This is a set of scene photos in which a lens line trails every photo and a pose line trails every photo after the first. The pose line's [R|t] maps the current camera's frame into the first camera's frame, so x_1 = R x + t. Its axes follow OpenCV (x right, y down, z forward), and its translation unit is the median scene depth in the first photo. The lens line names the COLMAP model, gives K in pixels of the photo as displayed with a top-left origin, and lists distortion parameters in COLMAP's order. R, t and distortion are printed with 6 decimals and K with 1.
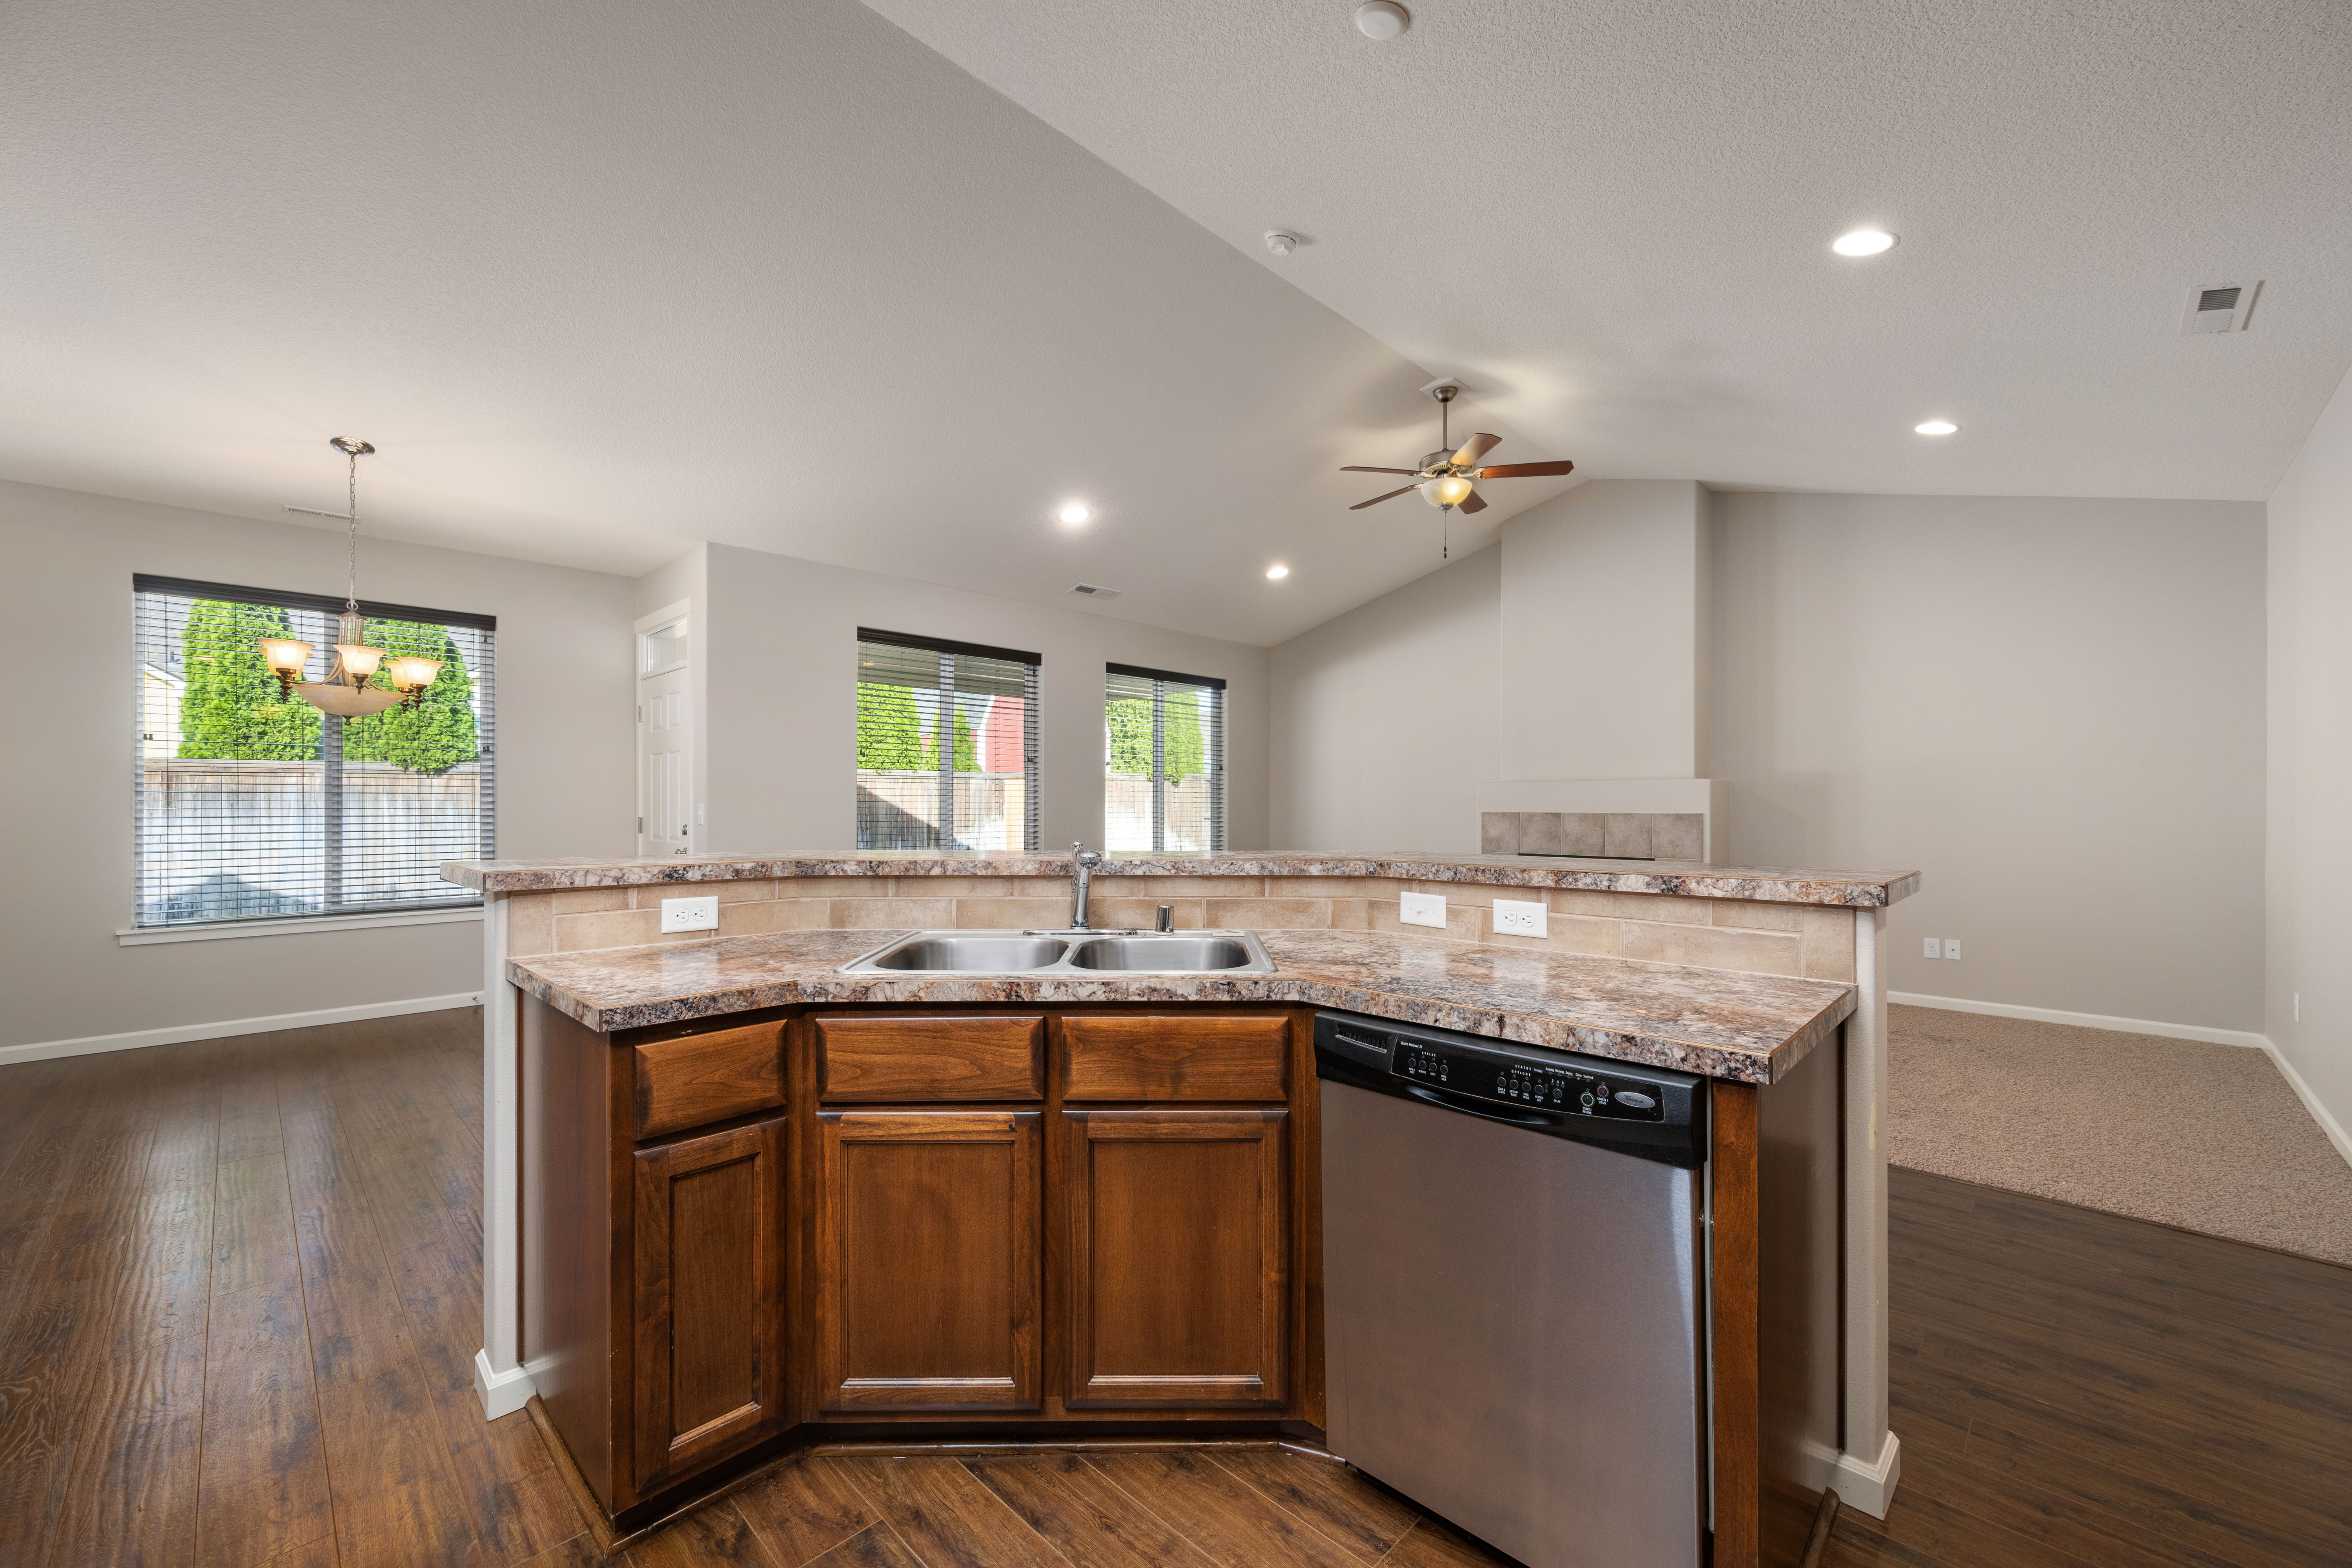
lens RADIAL K [[895.4, 0, 1132.5], [0, 895.4, 802.2], [0, 0, 1]] dist [-0.000445, -0.000047]
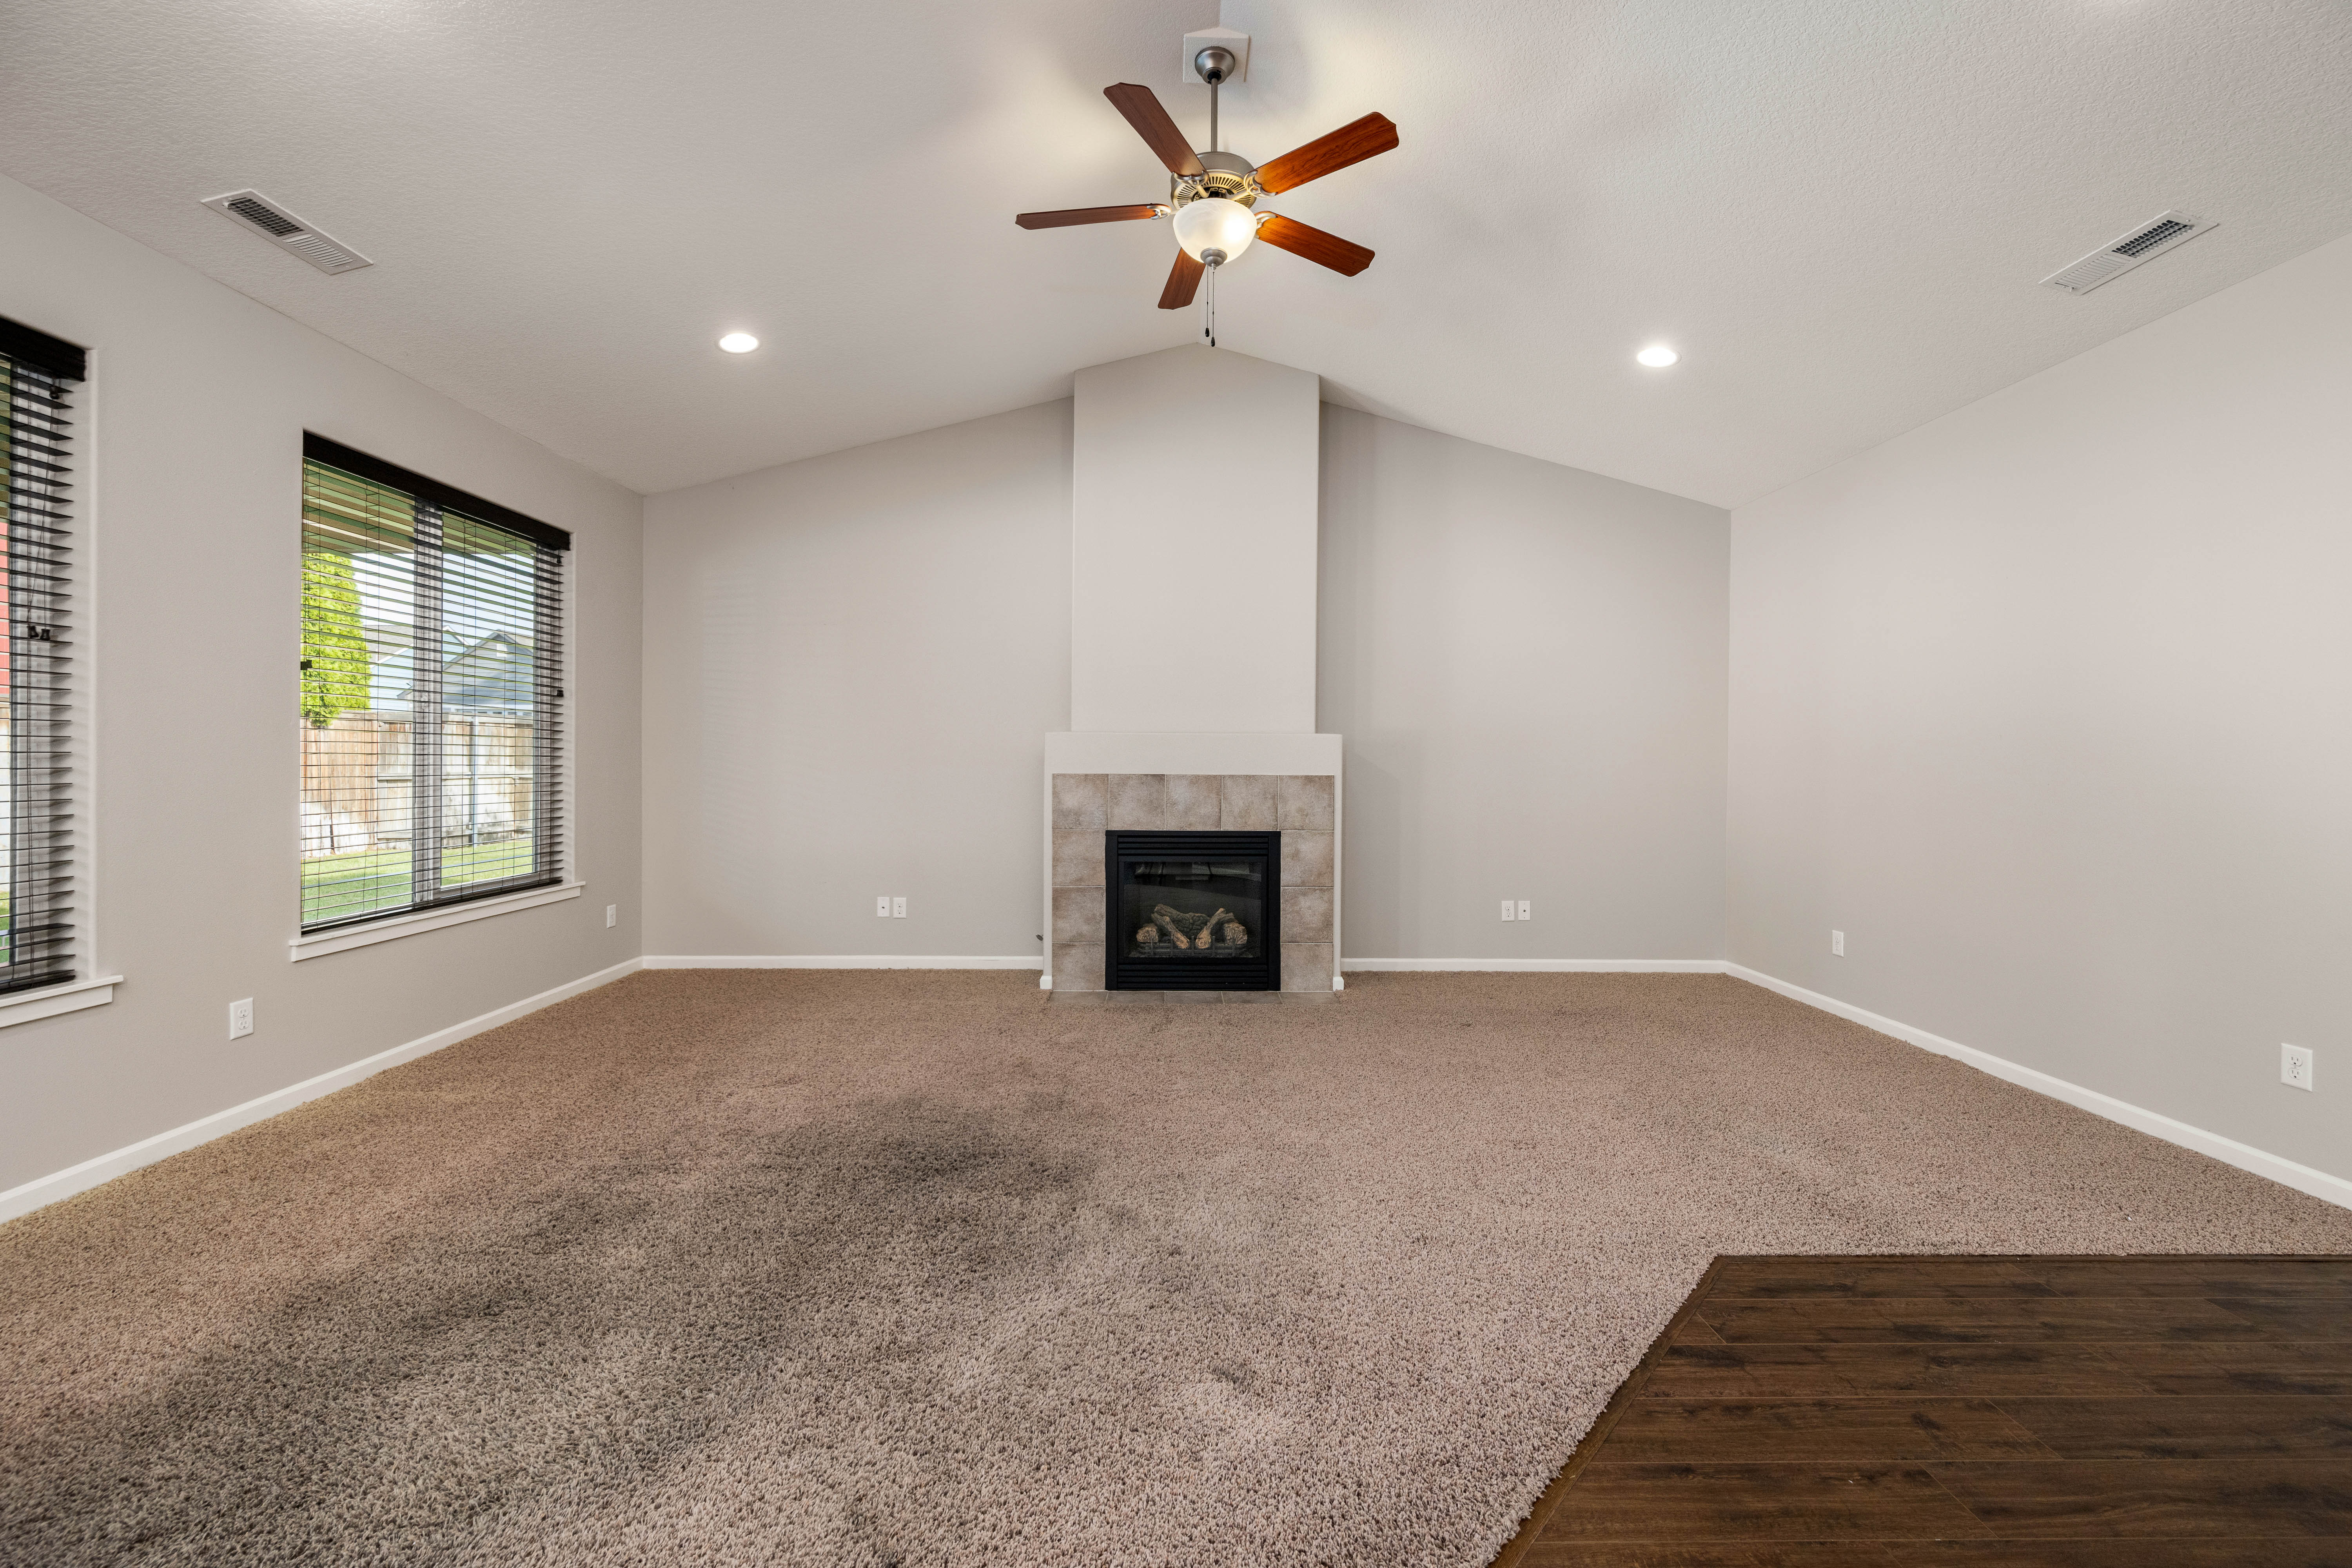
lens RADIAL K [[931.5, 0, 1166.4], [0, 931.5, 767.6], [0, 0, 1]] dist [0.000071, -0.000079]
pose [[0.677032, -0.001061, 0.735953, -0.102910], [-0.007133, 0.999943, 0.008004, -0.000213], [-0.735919, -0.010669, 0.676986, 0.510782]]
